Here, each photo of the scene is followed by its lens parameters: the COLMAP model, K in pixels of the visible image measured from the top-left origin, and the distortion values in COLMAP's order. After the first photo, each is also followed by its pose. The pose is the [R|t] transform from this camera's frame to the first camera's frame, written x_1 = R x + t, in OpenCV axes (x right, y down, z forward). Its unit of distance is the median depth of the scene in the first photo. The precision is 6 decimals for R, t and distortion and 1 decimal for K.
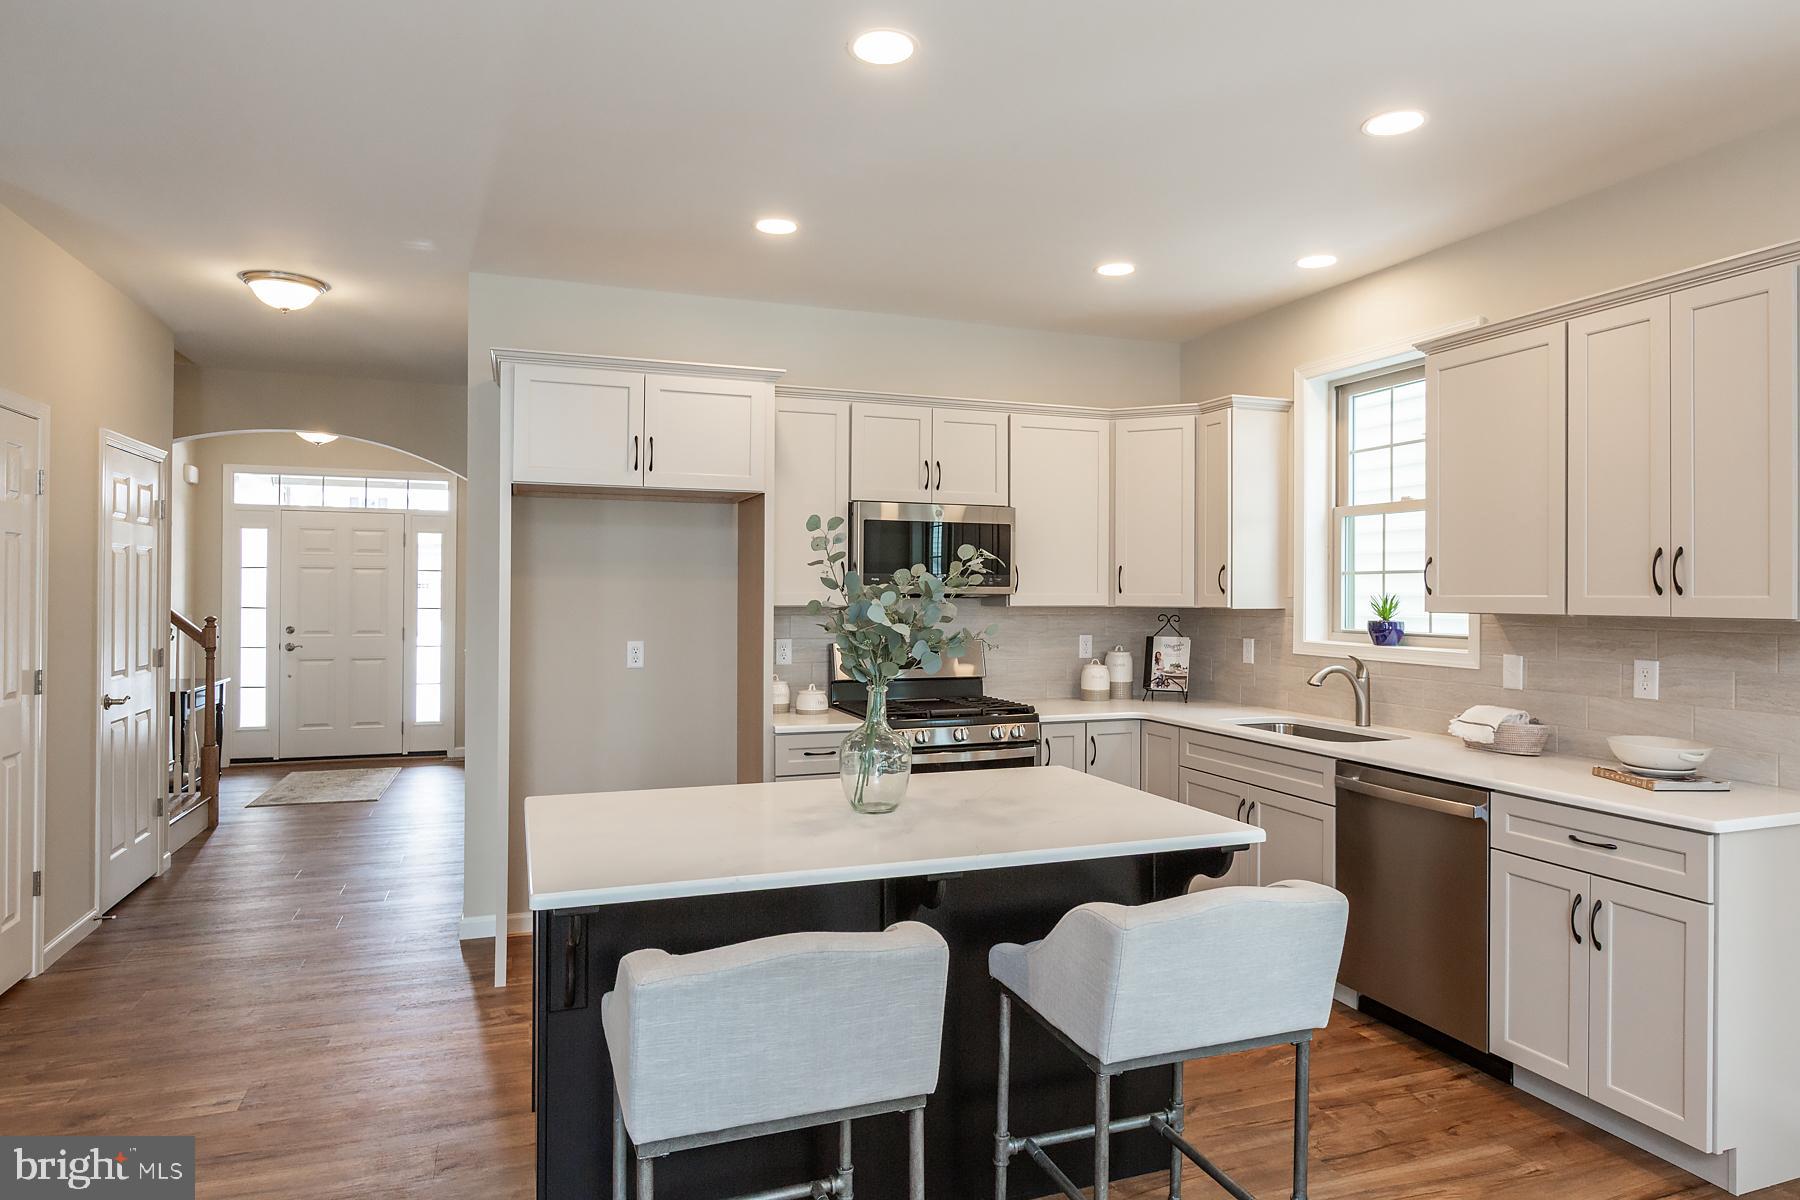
lens RADIAL K [[1055.2, 0, 907.5], [0, 1055.2, 586.8], [0, 0, 1]] dist [-0.003702, -0.000904]
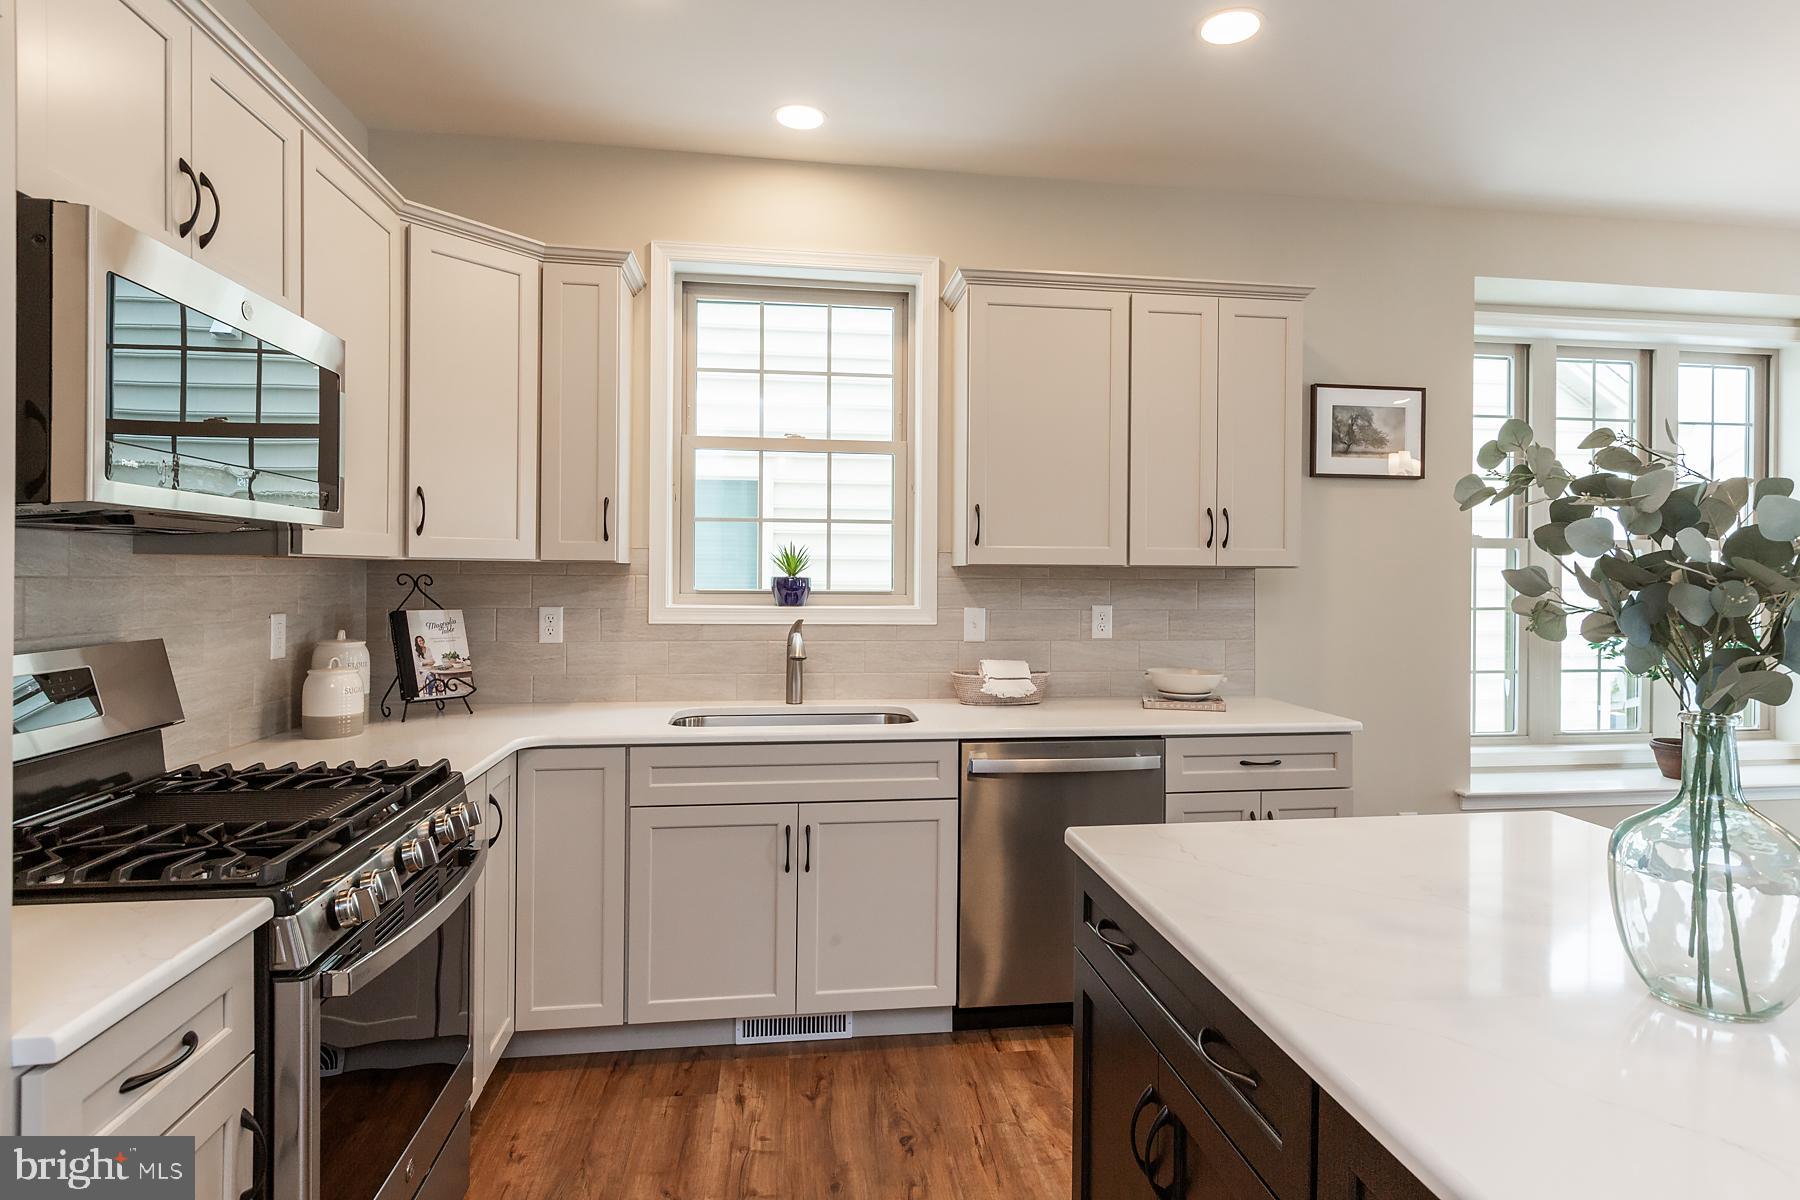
lens RADIAL K [[969.5, 0, 921.3], [0, 969.5, 579.1], [0, 0, 1]] dist [0.000503, -0.000202]
pose [[0.209070, -0.009555, 0.977854, -0.265998], [-0.012762, 0.999840, 0.012498, 0.021066], [-0.977817, -0.015092, 0.208915, 0.675793]]
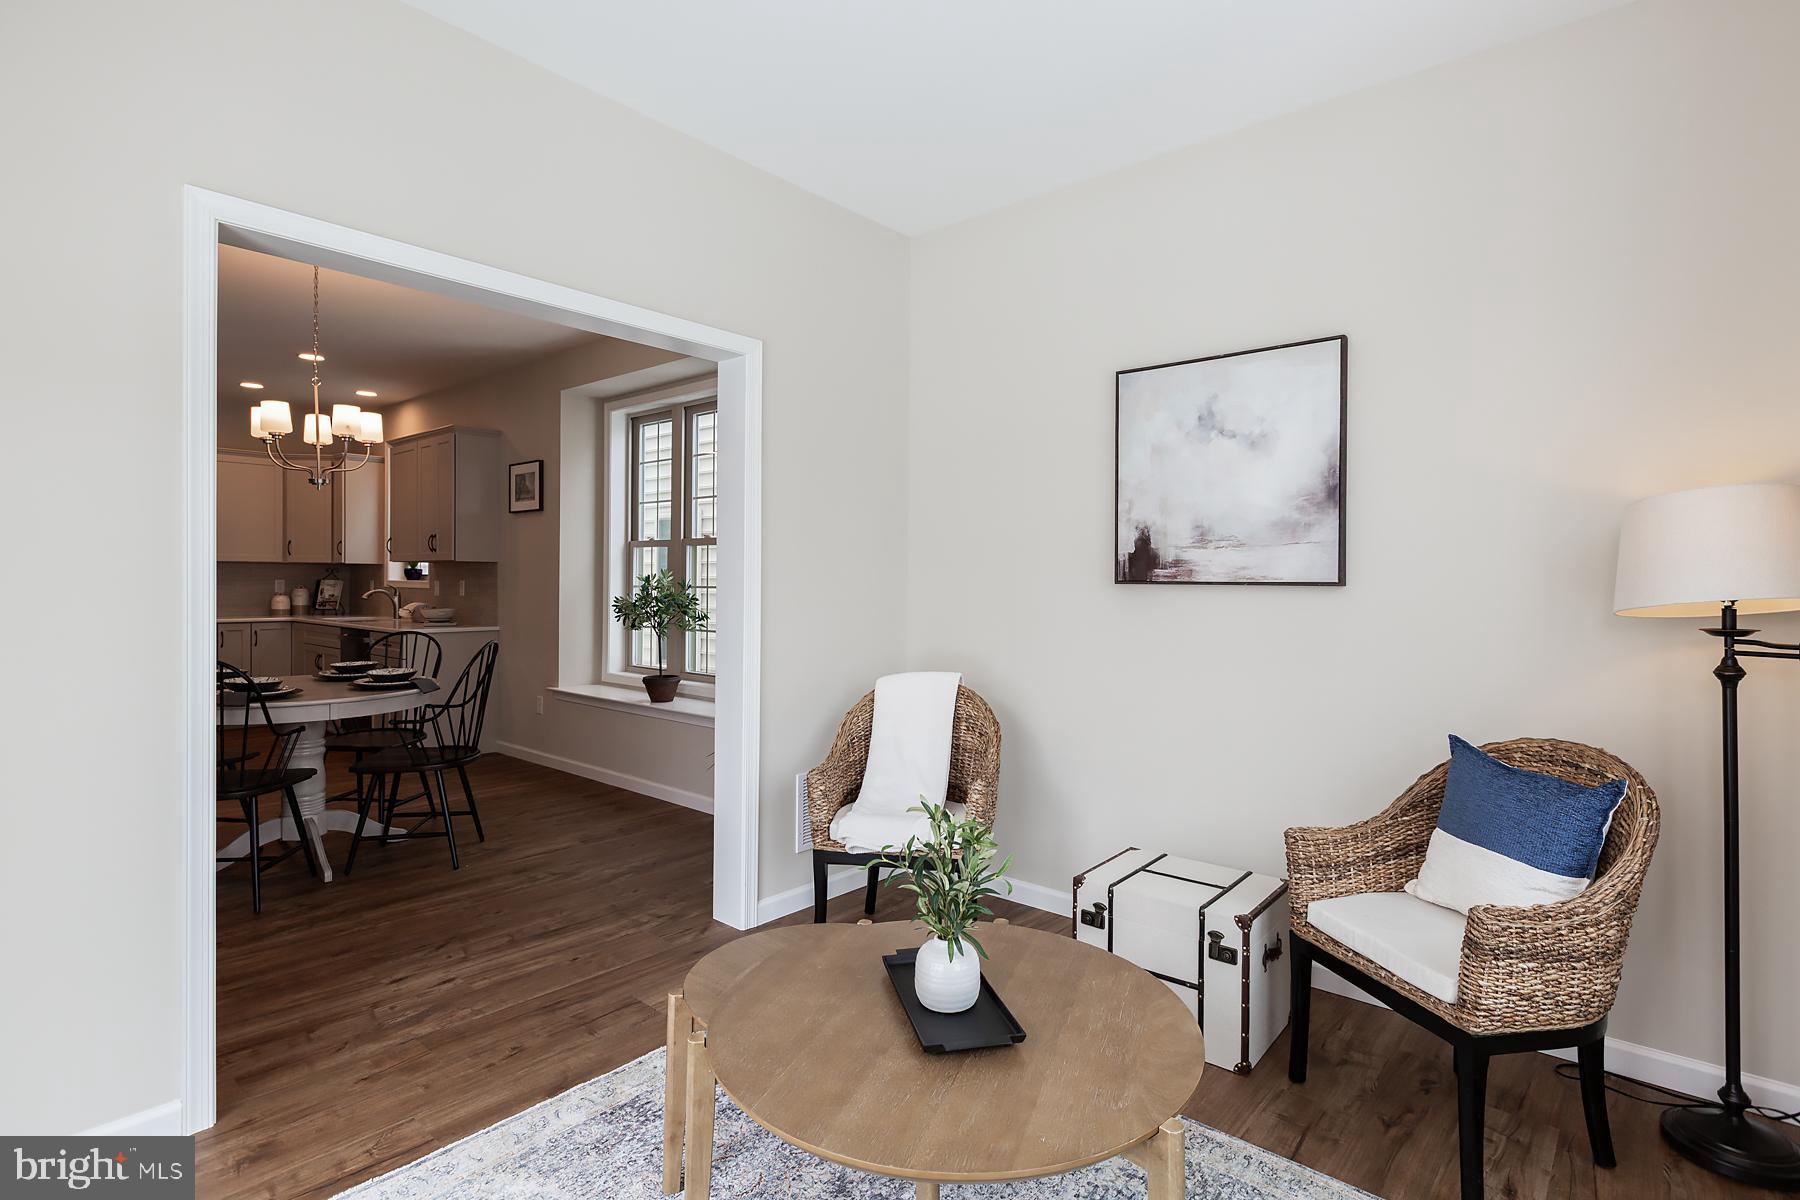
lens RADIAL K [[884.2, 0, 901.4], [0, 884.2, 589.6], [0, 0, 1]] dist [-0.000319, 0.000013]
pose [[0.876804, -0.000637, 0.480848, 0.422377], [-0.008508, 0.999822, 0.016837, 0.033305], [-0.480773, -0.018854, 0.876642, -0.914533]]
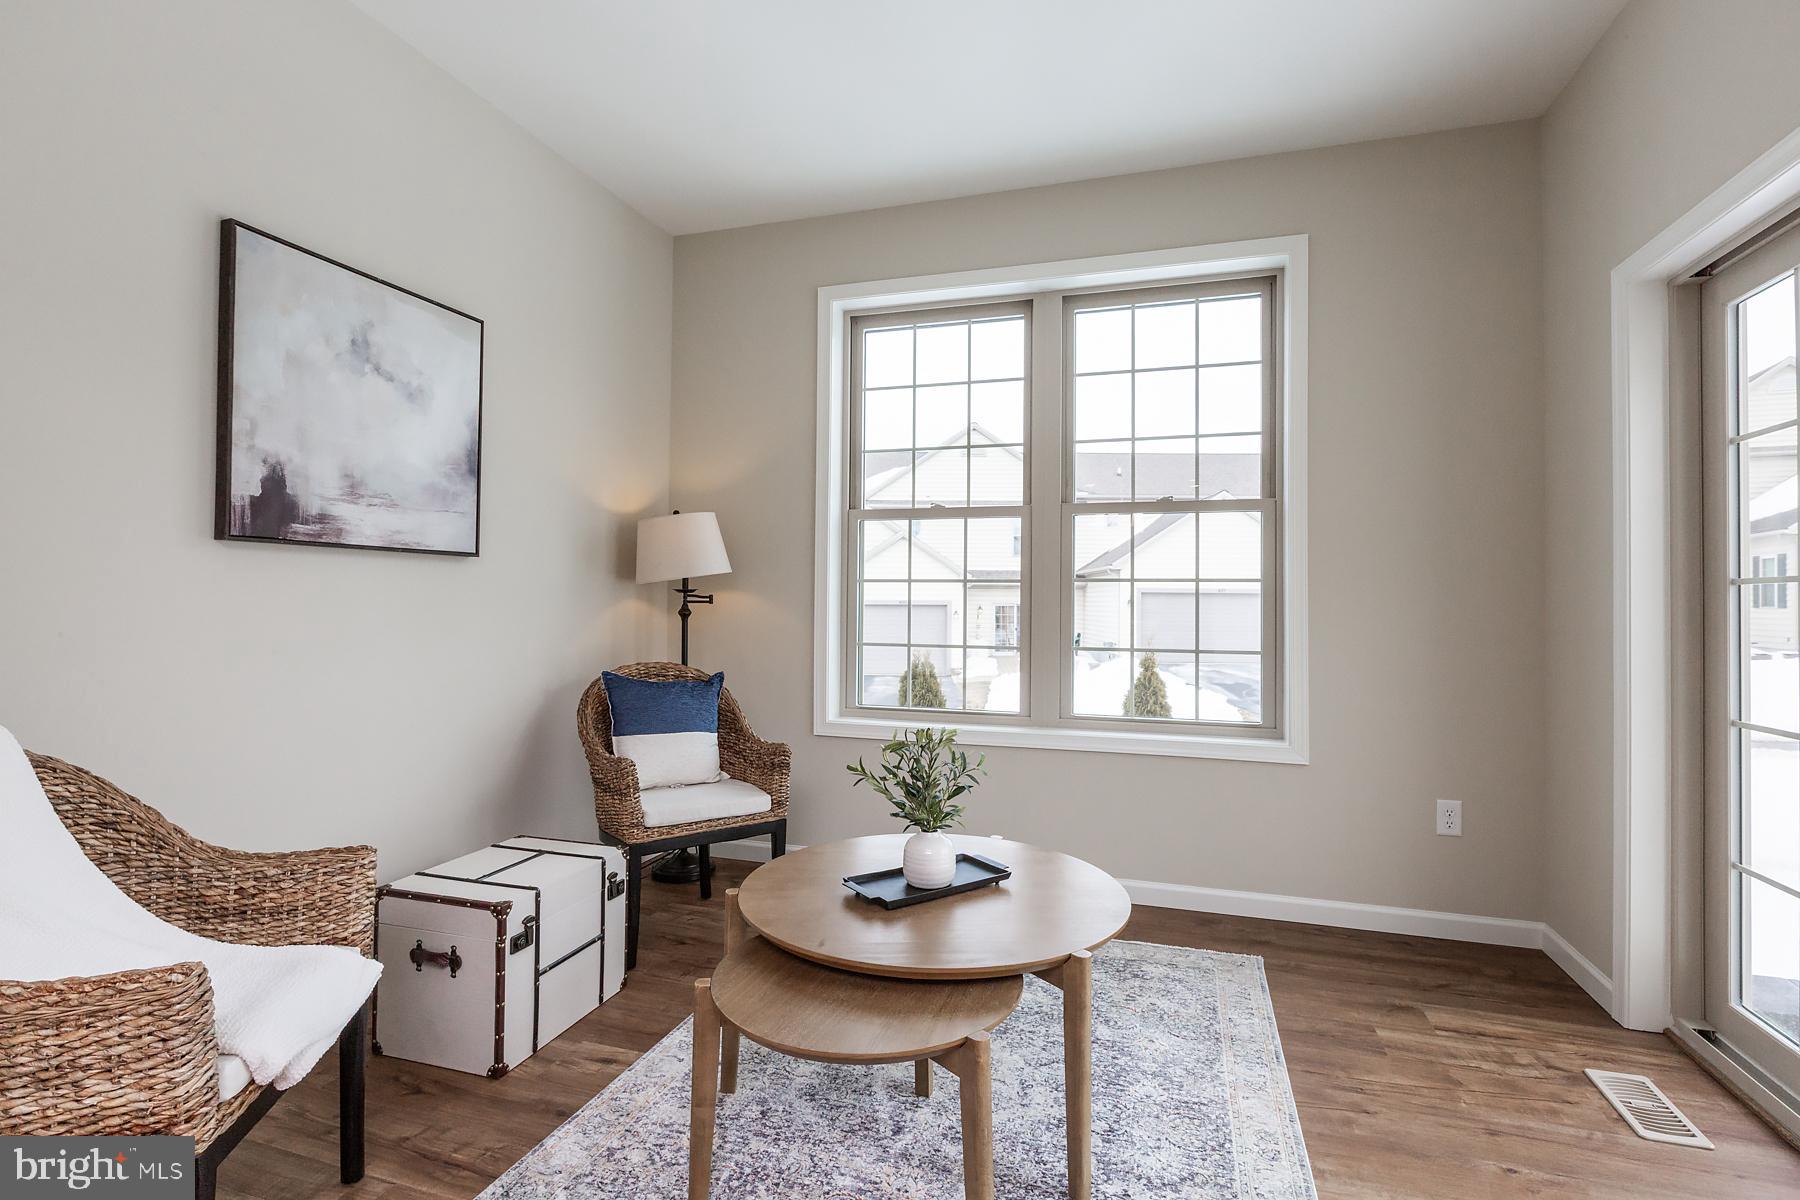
lens RADIAL K [[838.0, 0, 908.3], [0, 838.0, 592.9], [0, 0, 1]] dist [0.001705, -0.000500]
pose [[-0.788487, -0.003186, 0.615043, 0.362351], [-0.014994, 0.999789, -0.014043, 0.066335], [-0.614869, -0.020295, -0.788368, -0.281869]]
